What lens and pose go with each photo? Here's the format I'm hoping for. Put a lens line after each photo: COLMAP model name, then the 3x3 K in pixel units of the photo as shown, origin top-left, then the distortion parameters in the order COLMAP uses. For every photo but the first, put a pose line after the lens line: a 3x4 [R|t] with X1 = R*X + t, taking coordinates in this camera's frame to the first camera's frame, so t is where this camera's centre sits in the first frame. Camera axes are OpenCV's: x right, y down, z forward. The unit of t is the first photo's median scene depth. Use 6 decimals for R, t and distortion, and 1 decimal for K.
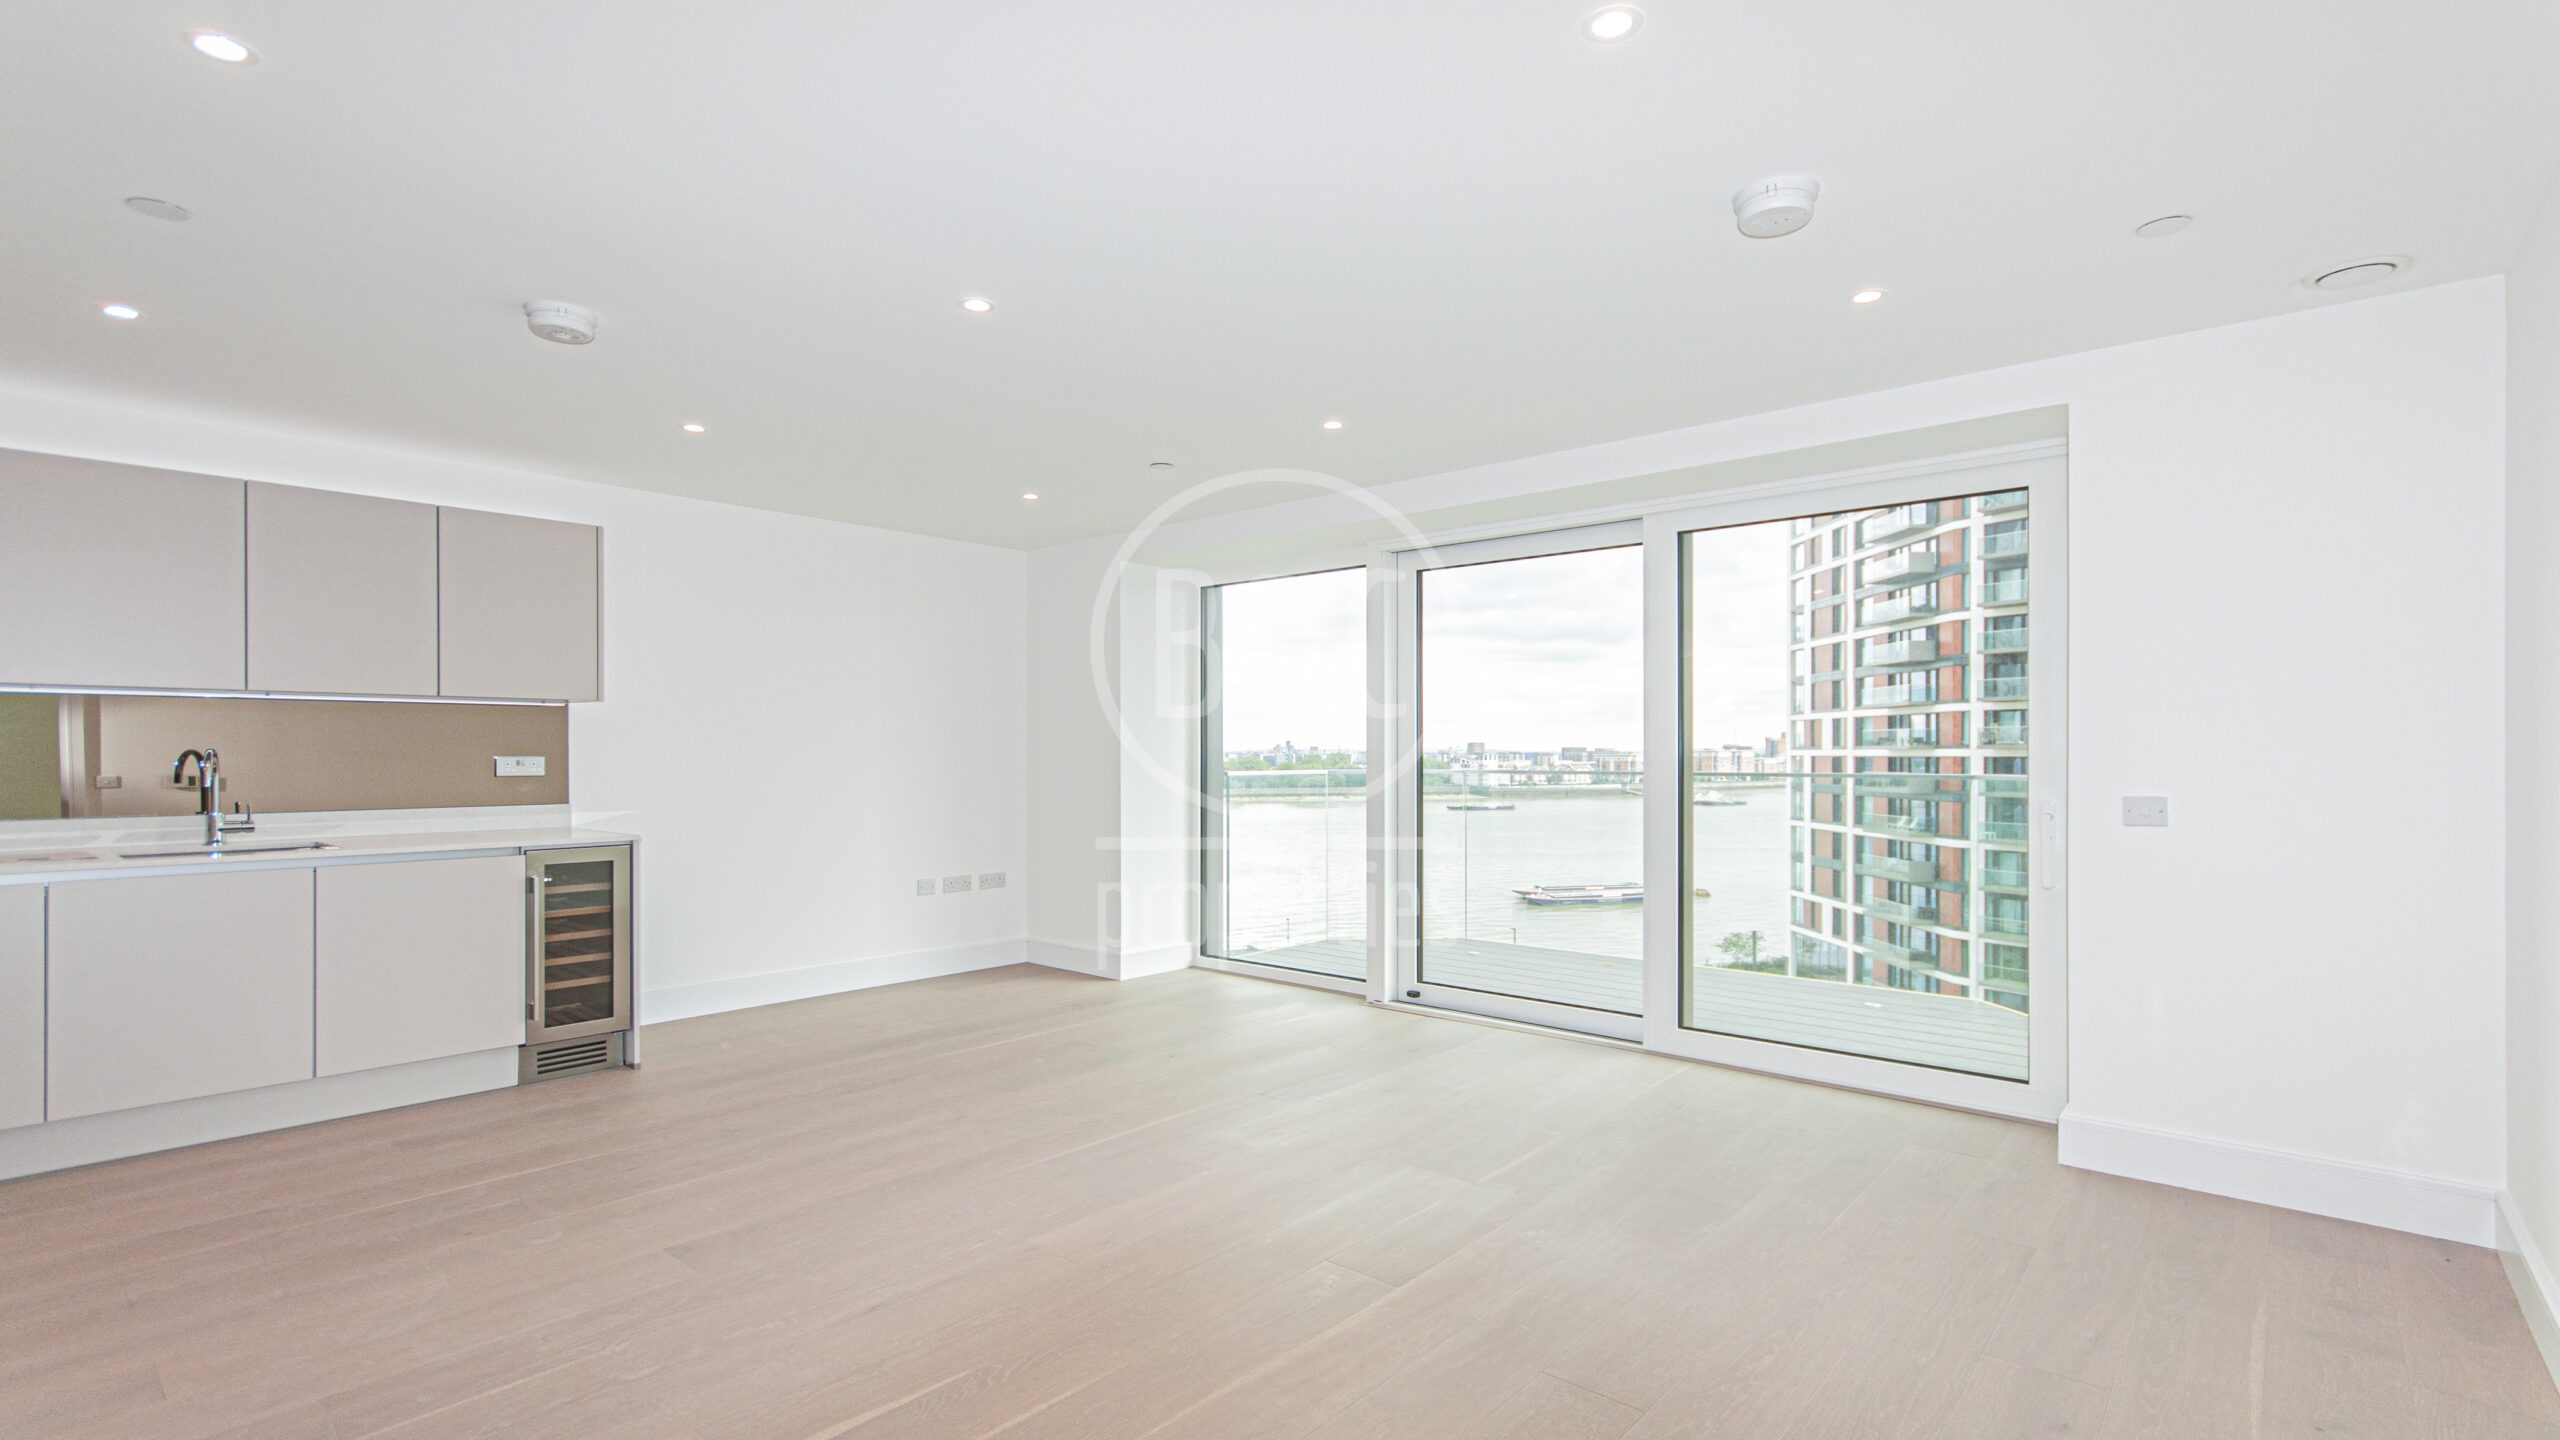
lens RADIAL K [[1161.9, 0, 1284.7], [0, 1161.9, 755.9], [0, 0, 1]] dist [0.036067, 0.000168]
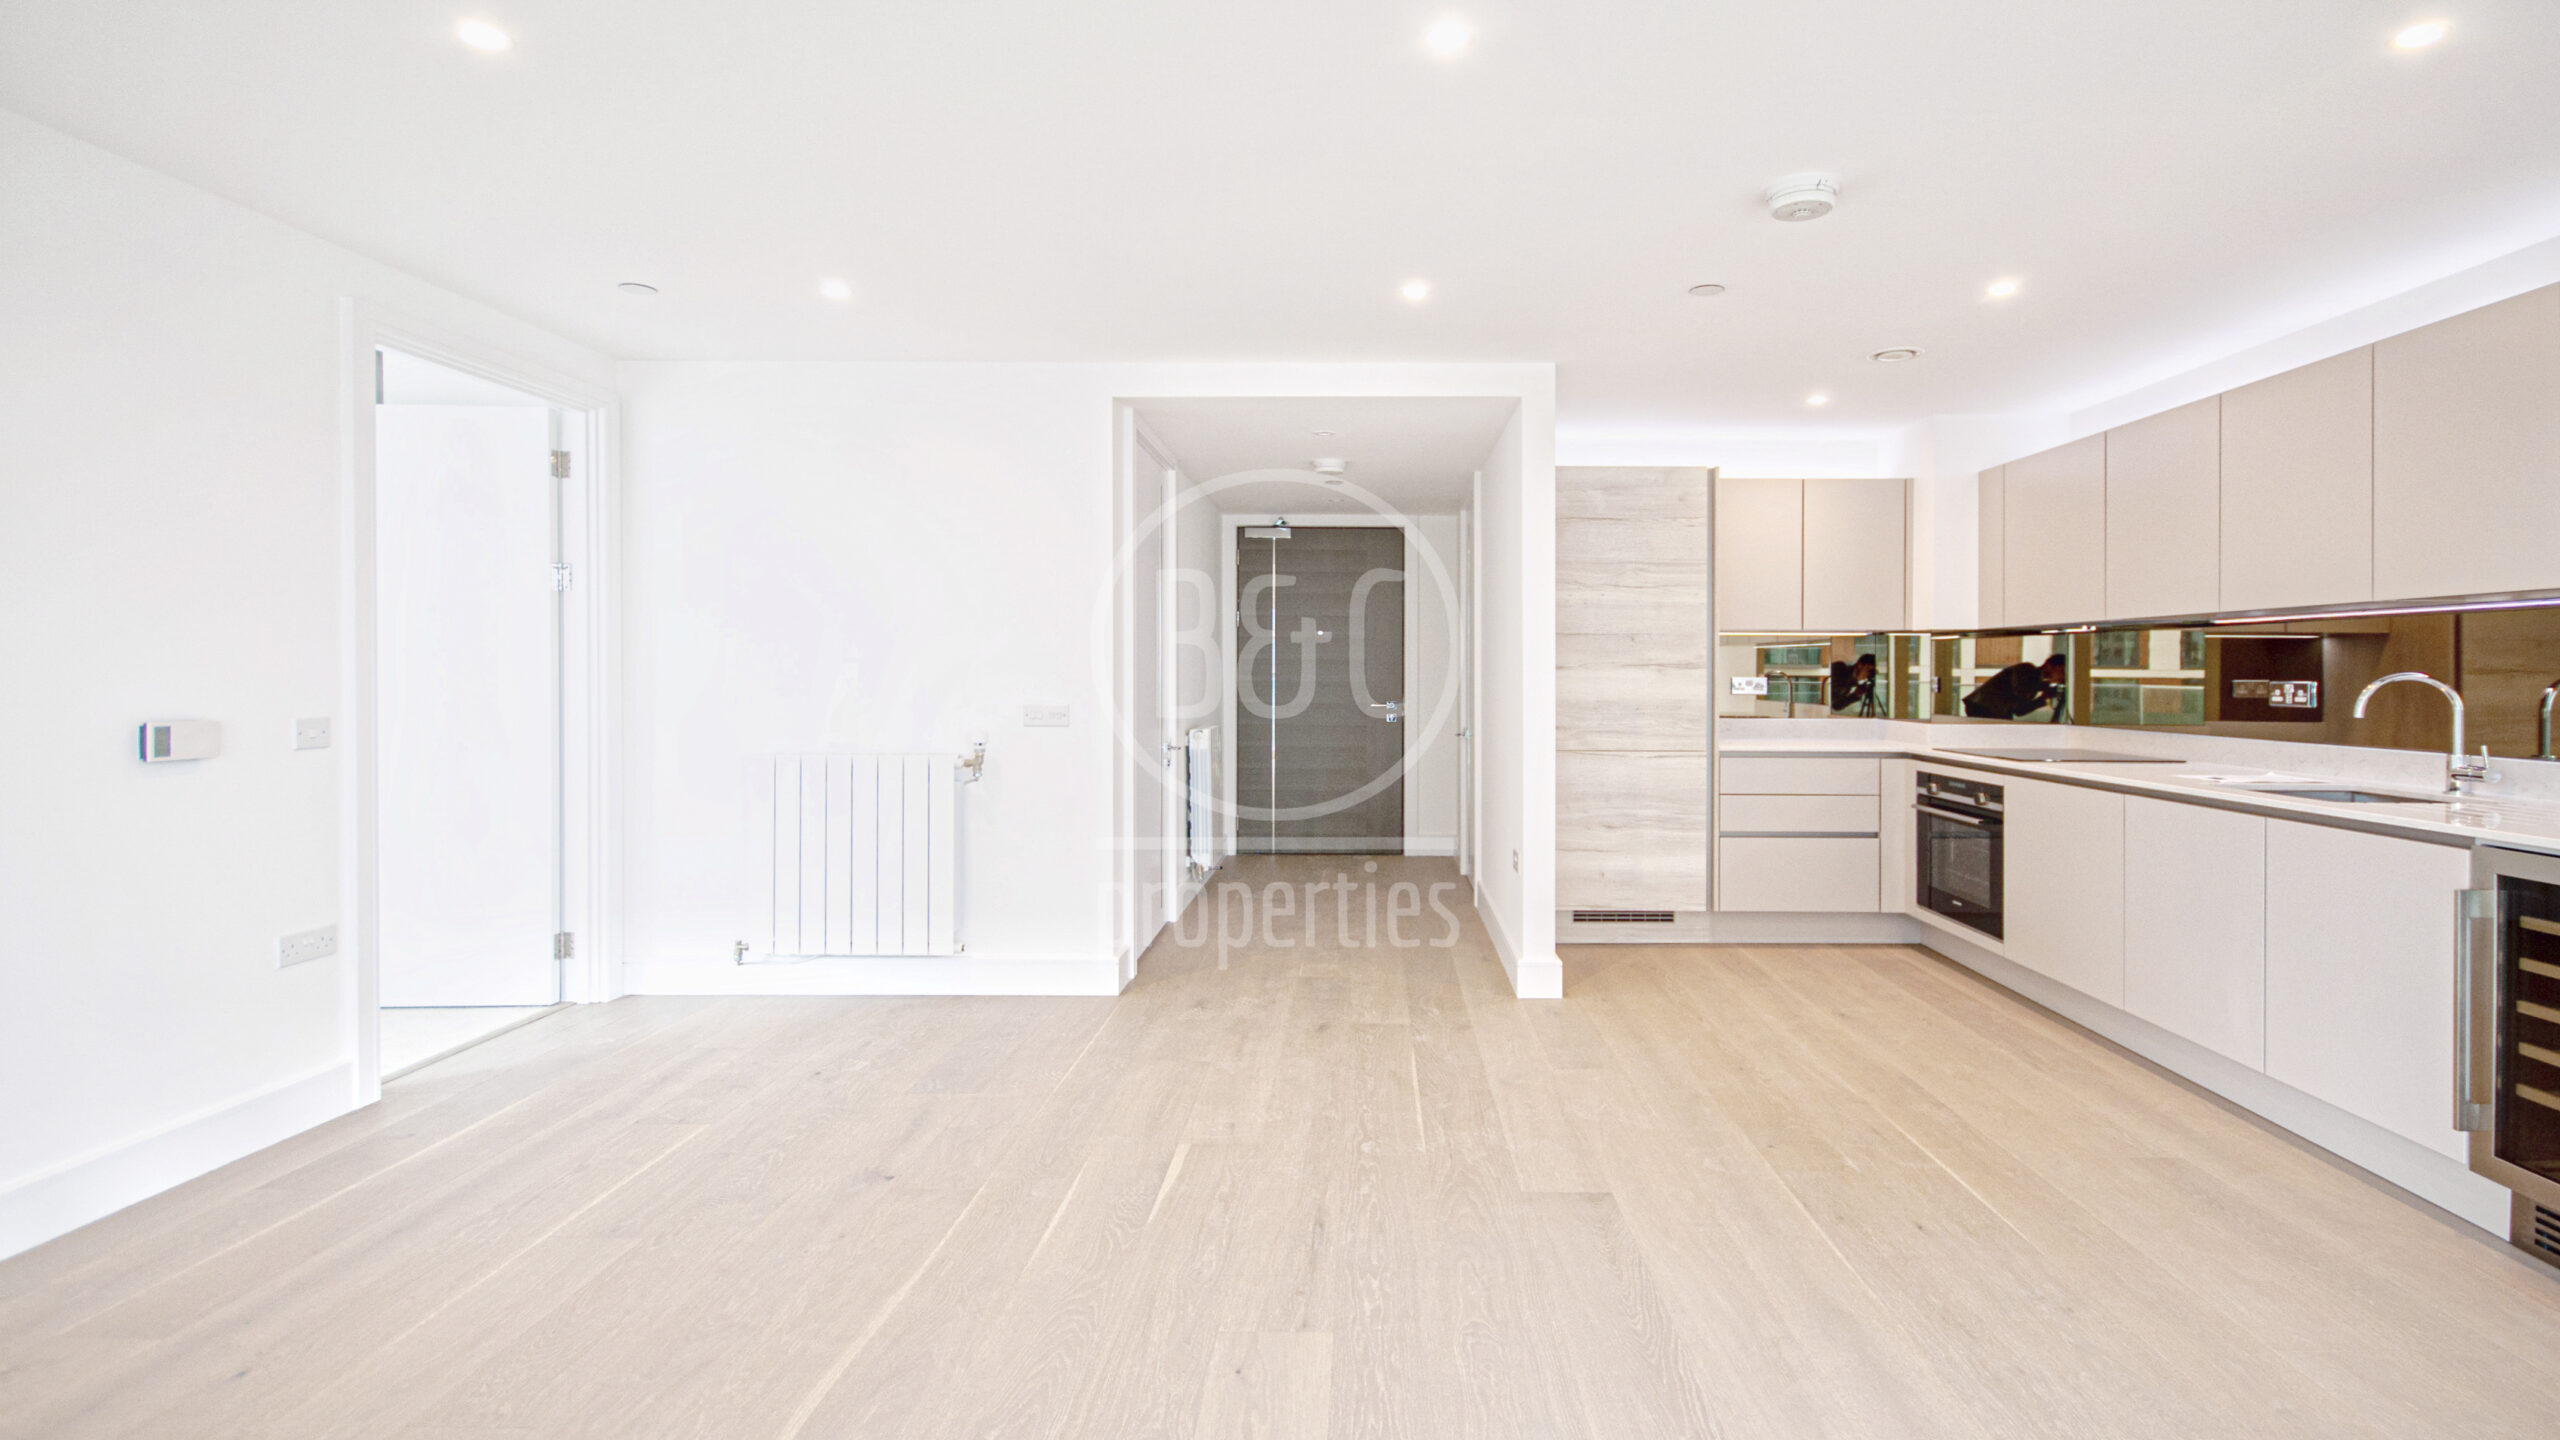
lens RADIAL K [[1132.2, 0, 1285.9], [0, 1132.2, 678.6], [0, 0, 1]] dist [-0.000414, -0.000013]
pose [[-0.763145, 0.000945, -0.646227, 0.064850], [-0.008643, 0.999895, 0.011669, -0.000911], [0.646169, 0.014490, -0.763056, 0.377795]]
